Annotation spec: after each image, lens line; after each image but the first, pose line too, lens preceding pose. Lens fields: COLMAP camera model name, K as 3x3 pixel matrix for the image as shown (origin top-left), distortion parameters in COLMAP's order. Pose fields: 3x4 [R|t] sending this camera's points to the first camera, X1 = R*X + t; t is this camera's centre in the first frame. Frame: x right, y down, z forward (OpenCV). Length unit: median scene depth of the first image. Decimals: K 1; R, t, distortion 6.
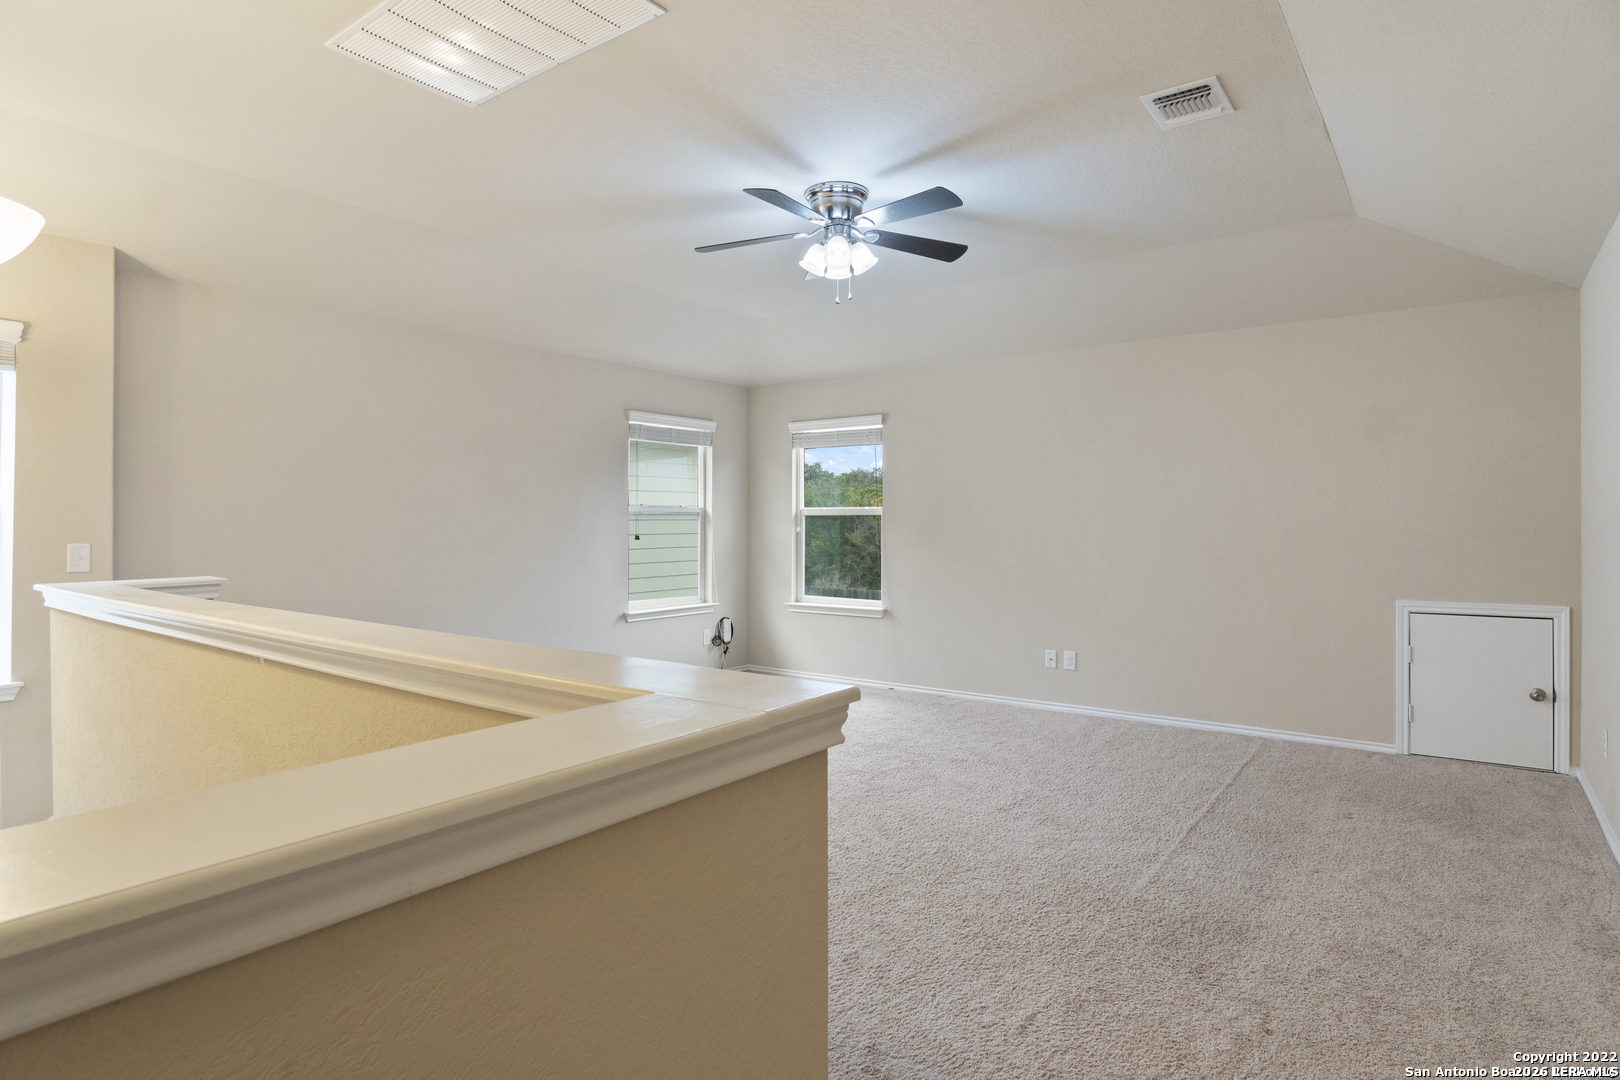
lens RADIAL K [[876.5, 0, 804.3], [0, 876.5, 536.3], [0, 0, 1]] dist [-0.030846, 0.003853]
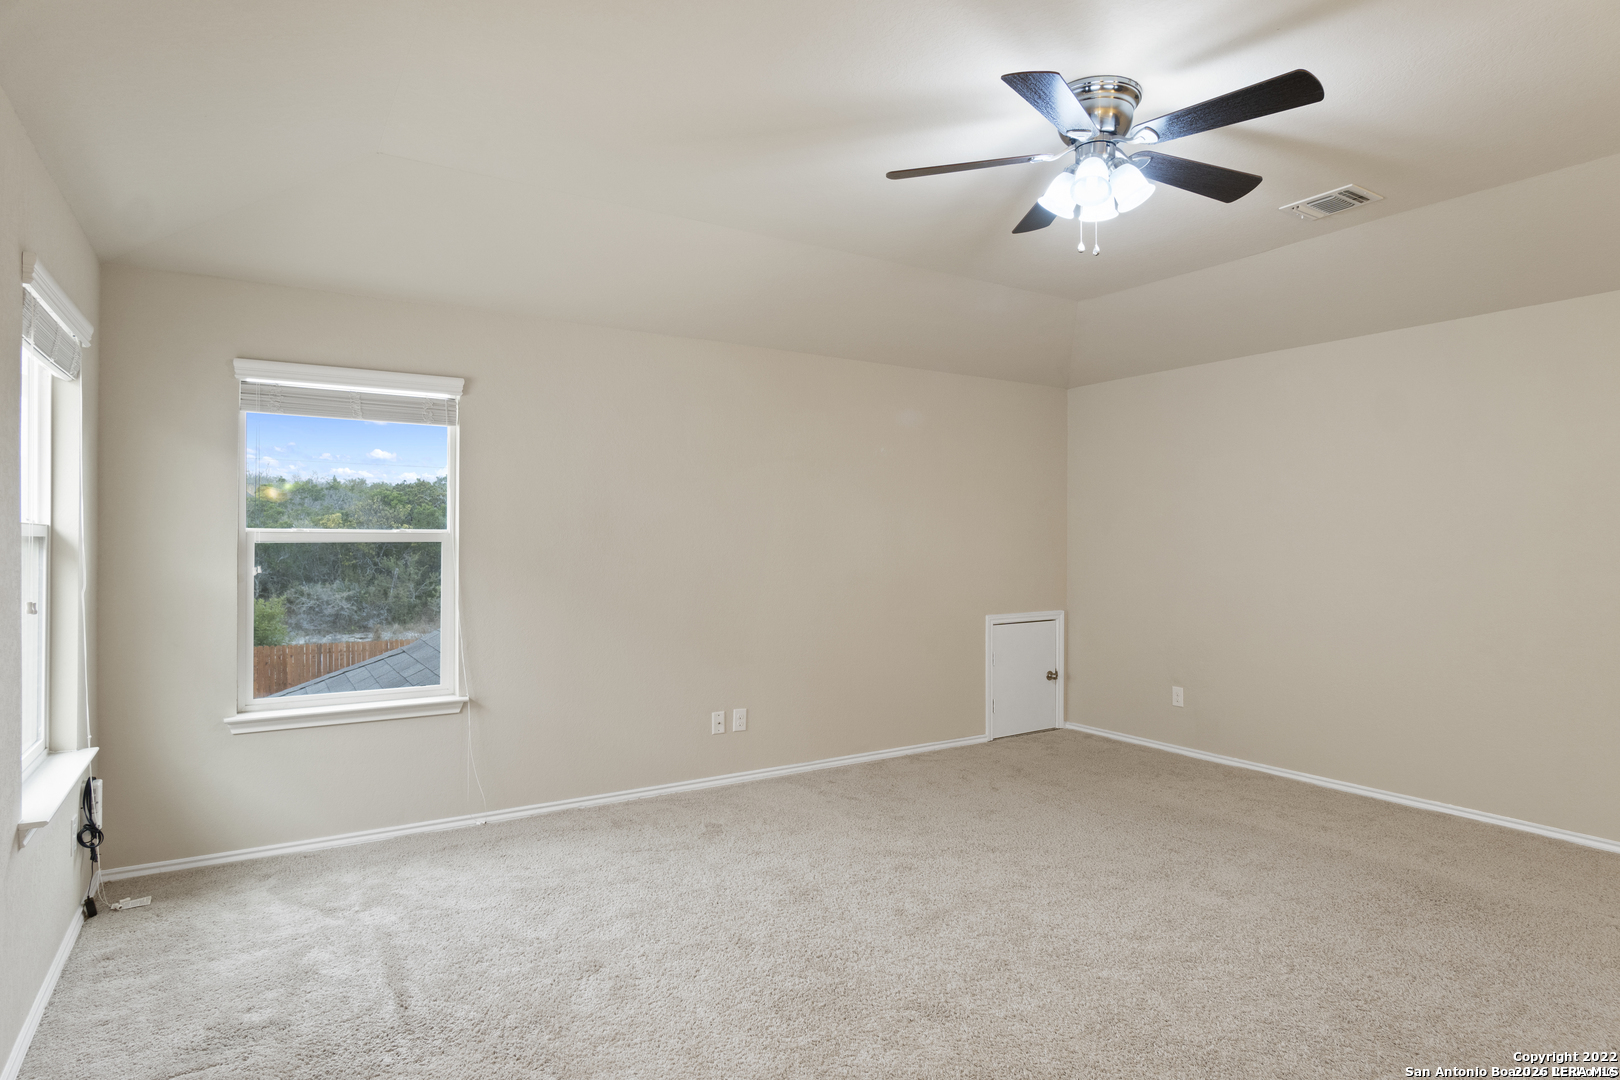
lens RADIAL K [[876.5, 0, 804.7], [0, 876.5, 543.4], [0, 0, 1]] dist [-0.030846, 0.003853]
pose [[0.355699, 0.003769, 0.934593, -0.446519], [0.018312, 0.999772, -0.011001, -0.014944], [-0.934421, 0.021027, 0.355549, 0.636239]]
